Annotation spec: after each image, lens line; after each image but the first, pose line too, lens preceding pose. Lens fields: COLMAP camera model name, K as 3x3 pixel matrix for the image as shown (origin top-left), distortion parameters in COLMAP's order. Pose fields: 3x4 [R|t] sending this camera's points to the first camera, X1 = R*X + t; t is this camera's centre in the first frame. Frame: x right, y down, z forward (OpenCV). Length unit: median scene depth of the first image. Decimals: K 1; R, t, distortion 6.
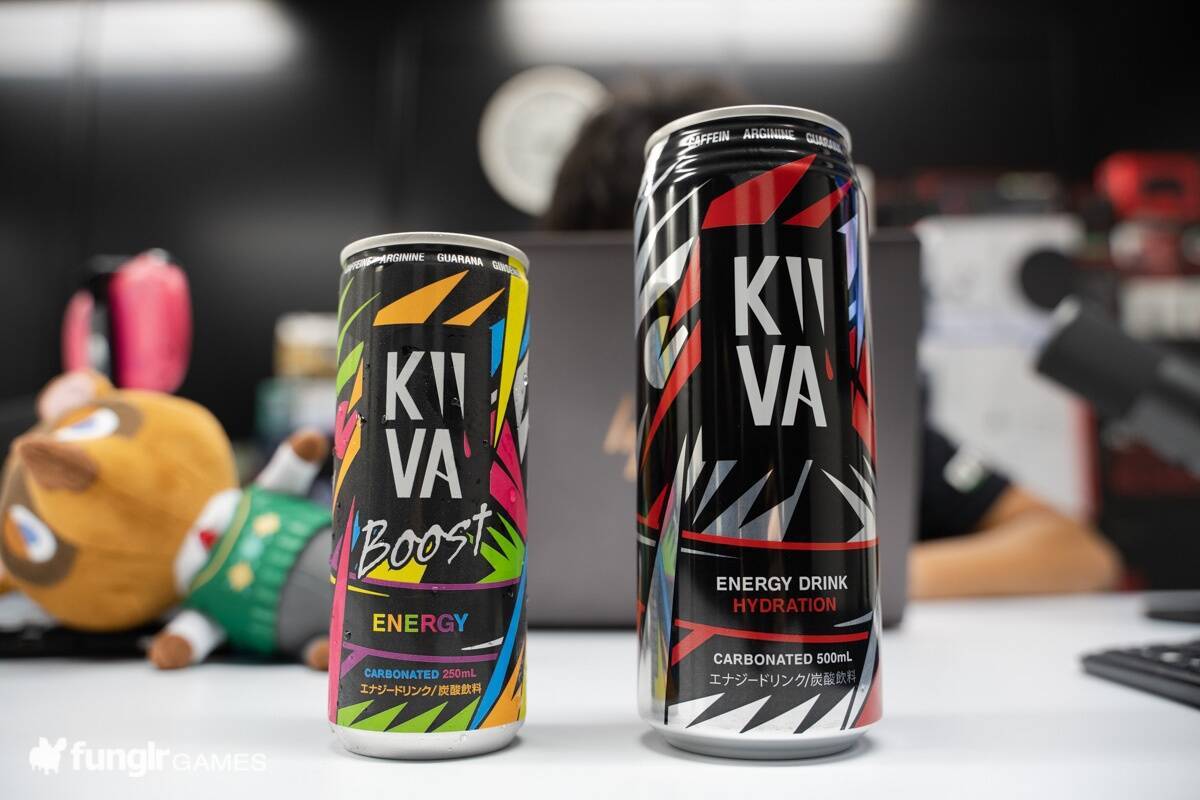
lens RADIAL K [[985.9, 0, 600.1], [0, 985.9, 430.5], [0, 0, 1]] dist [-0.091261, 0.001606]
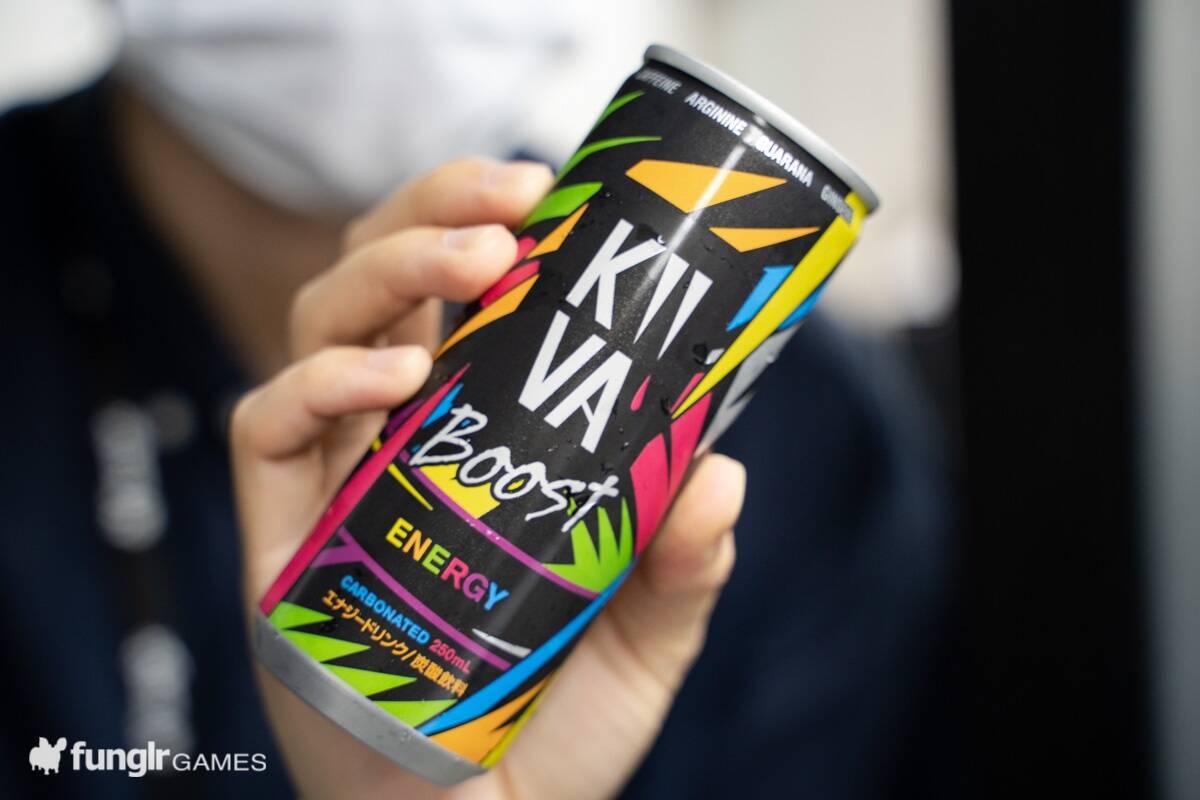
lens RADIAL K [[2511.1, 0, 600.0], [0, 2511.1, 400.0], [0, 0, 1]] dist [0.294059, 0.003204]
pose [[0.815826, 0.561575, -0.138065, 0.091752], [-0.555008, 0.827400, 0.085878, -0.121493], [0.162462, 0.006566, 0.986693, -0.783561]]
